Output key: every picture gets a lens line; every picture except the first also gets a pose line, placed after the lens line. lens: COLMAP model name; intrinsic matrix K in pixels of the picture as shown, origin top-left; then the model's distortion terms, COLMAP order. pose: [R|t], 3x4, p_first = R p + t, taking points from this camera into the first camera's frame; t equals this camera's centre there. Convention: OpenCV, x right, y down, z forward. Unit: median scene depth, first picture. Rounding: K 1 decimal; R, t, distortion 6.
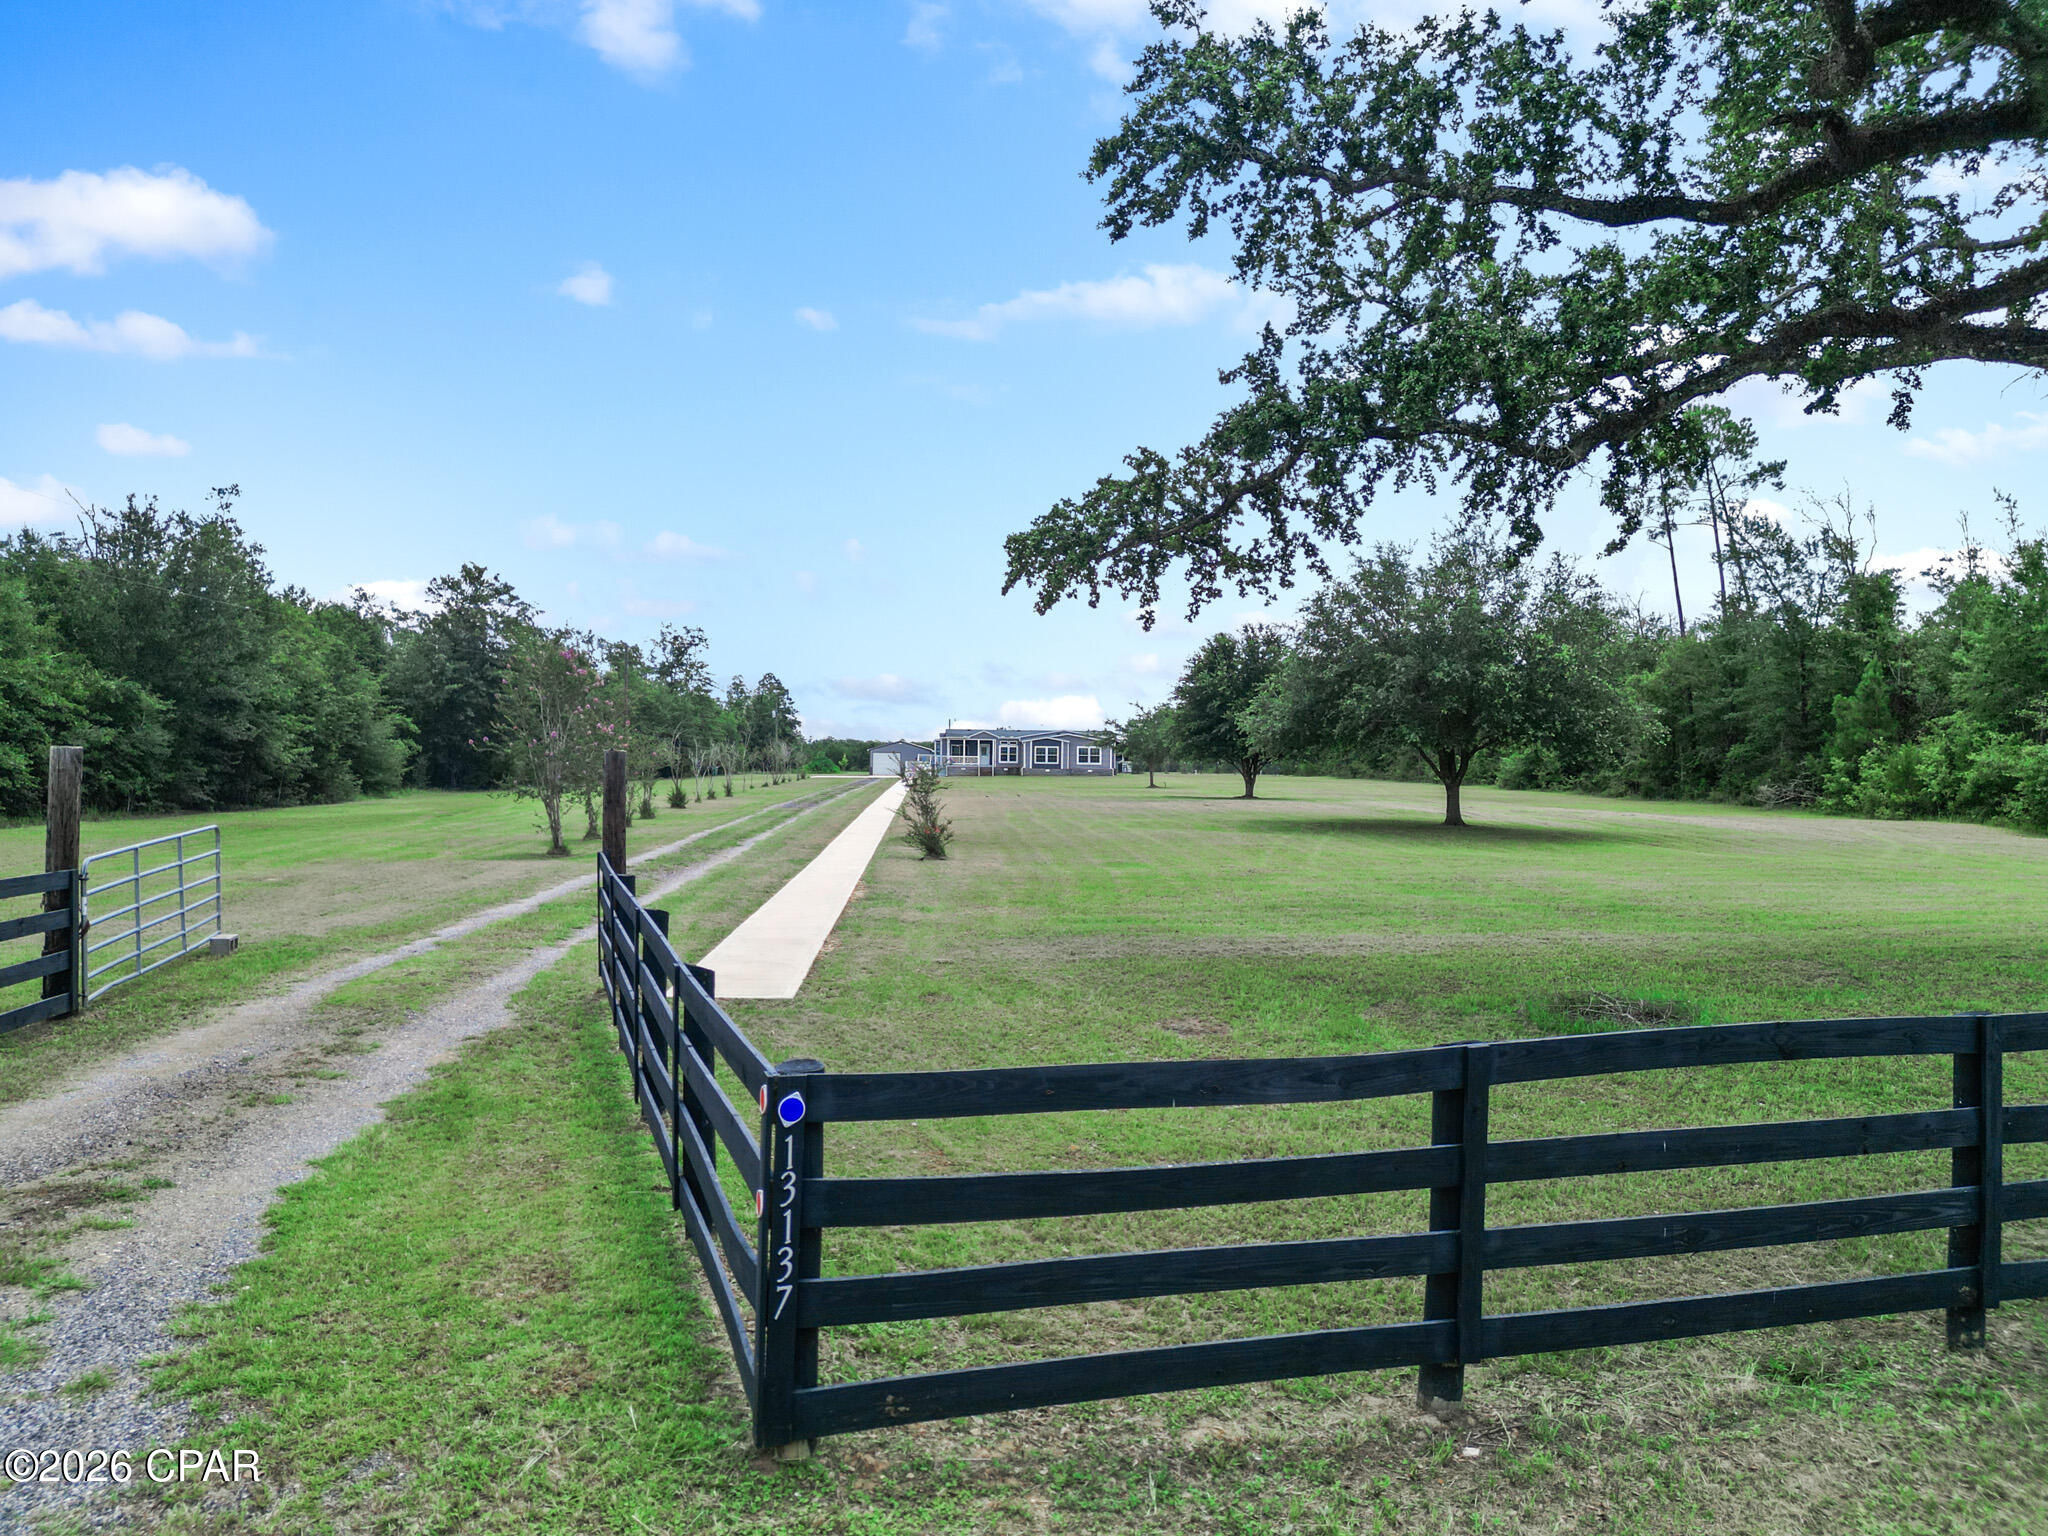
lens RADIAL K [[1471.4, 0, 1020.1], [0, 1471.4, 737.6], [0, 0, 1]] dist [0.078176, -0.067093]
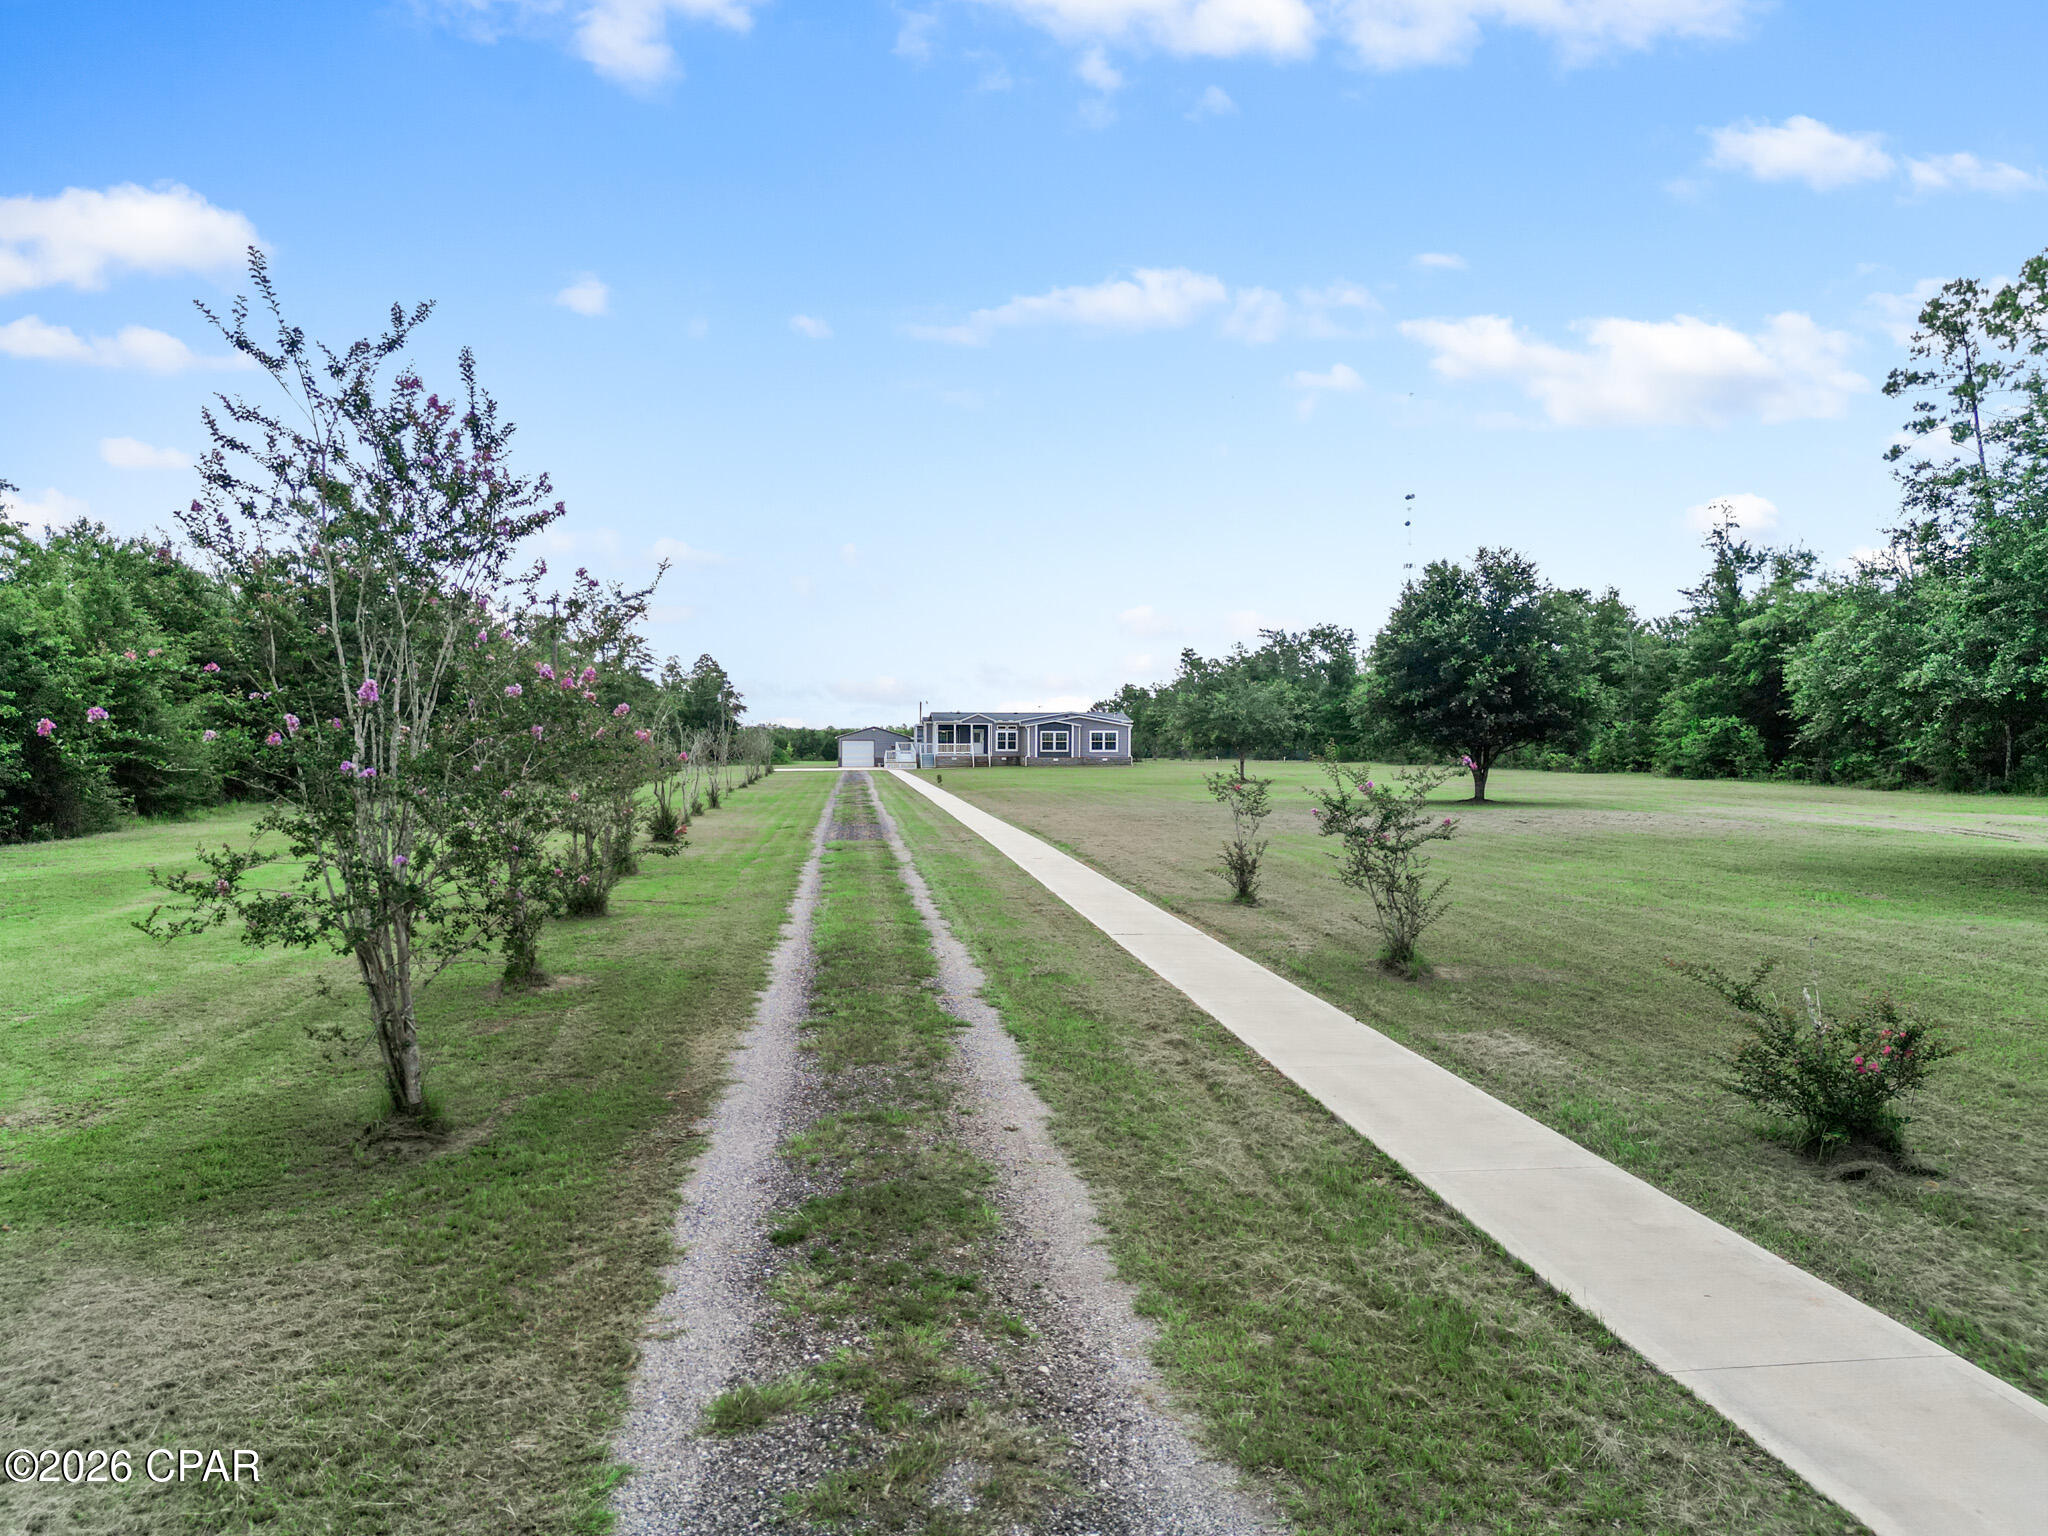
lens RADIAL K [[1471.4, 0, 1020.1], [0, 1471.4, 737.6], [0, 0, 1]] dist [0.078176, -0.067093]
pose [[0.998628, -0.010722, 0.051260, -0.106951], [0.010216, 0.999897, 0.010127, 0.001873], [-0.051363, -0.009589, 0.998634, 0.362513]]
